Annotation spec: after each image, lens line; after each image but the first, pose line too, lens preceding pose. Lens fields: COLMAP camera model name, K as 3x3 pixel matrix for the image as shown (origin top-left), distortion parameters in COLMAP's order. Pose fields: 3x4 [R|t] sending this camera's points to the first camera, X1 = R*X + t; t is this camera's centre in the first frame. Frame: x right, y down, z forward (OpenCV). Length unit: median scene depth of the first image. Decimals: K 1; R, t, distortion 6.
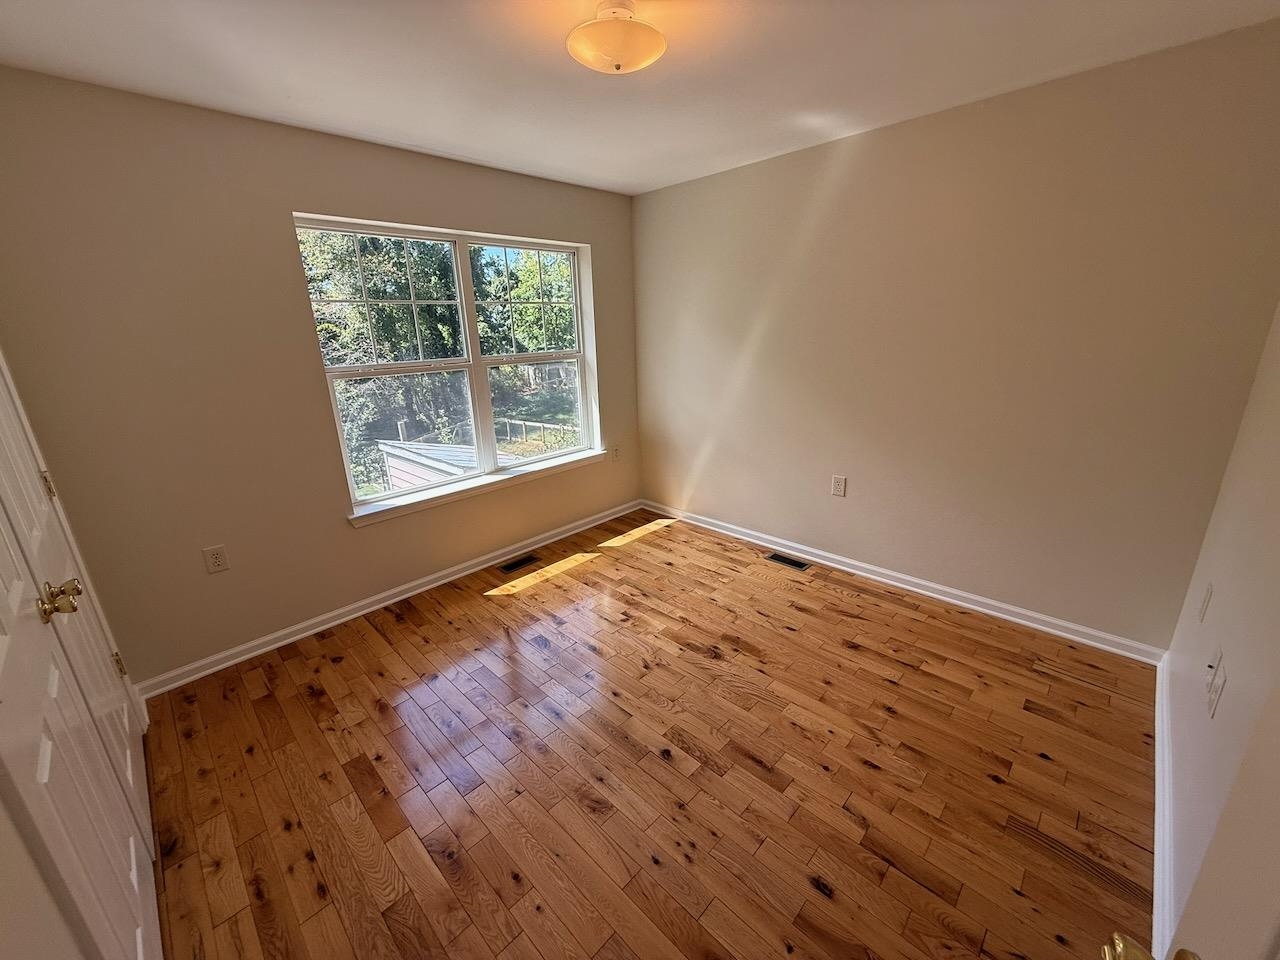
lens RADIAL K [[510.3, 0, 638.8], [0, 510.3, 478.1], [0, 0, 1]] dist [-0.001187, 0.000761]
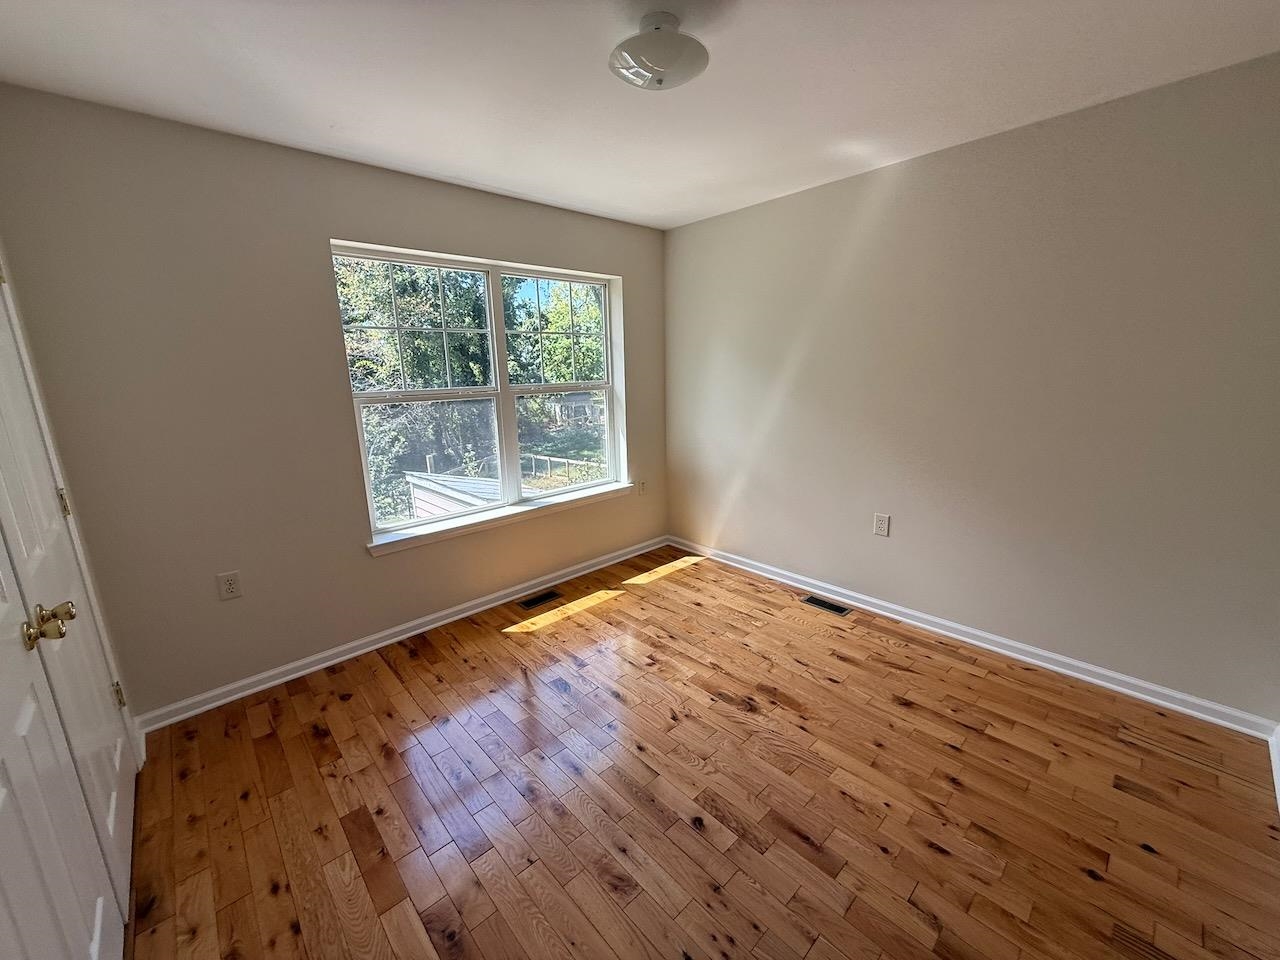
lens RADIAL K [[510.3, 0, 638.8], [0, 510.3, 478.1], [0, 0, 1]] dist [-0.001187, 0.000761]
pose [[0.998809, 0.017858, -0.045410, -0.015726], [-0.021169, 0.997070, -0.073513, 0.011153], [0.043964, 0.074387, 0.996260, 0.059580]]
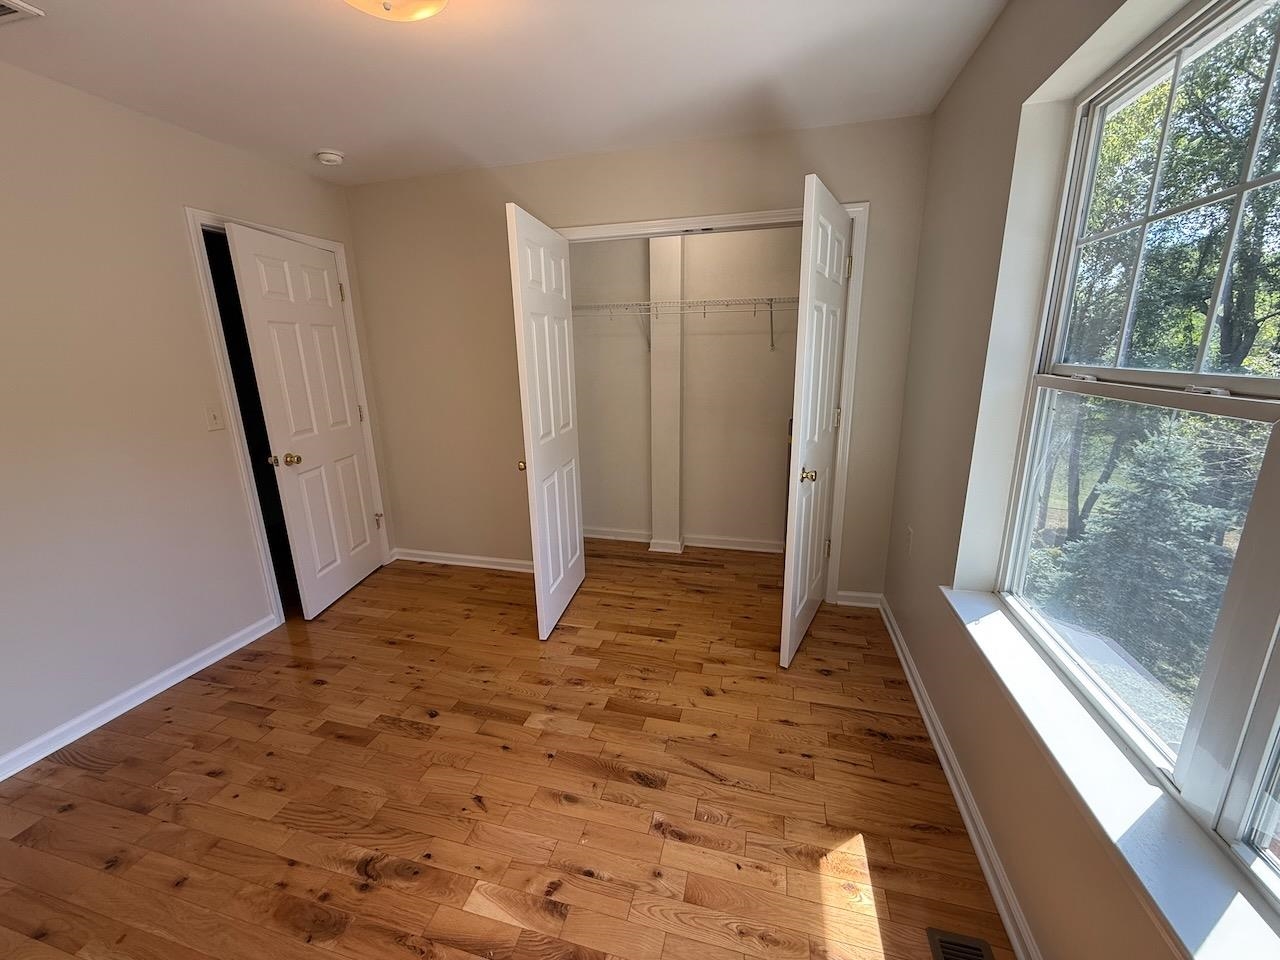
lens RADIAL K [[510.3, 0, 638.8], [0, 510.3, 478.1], [0, 0, 1]] dist [-0.001187, 0.000761]
pose [[-0.867726, 0.170068, -0.467042, 0.080048], [-0.096702, 0.863923, 0.494252, -0.404776], [0.487545, 0.474040, -0.733203, 1.471006]]
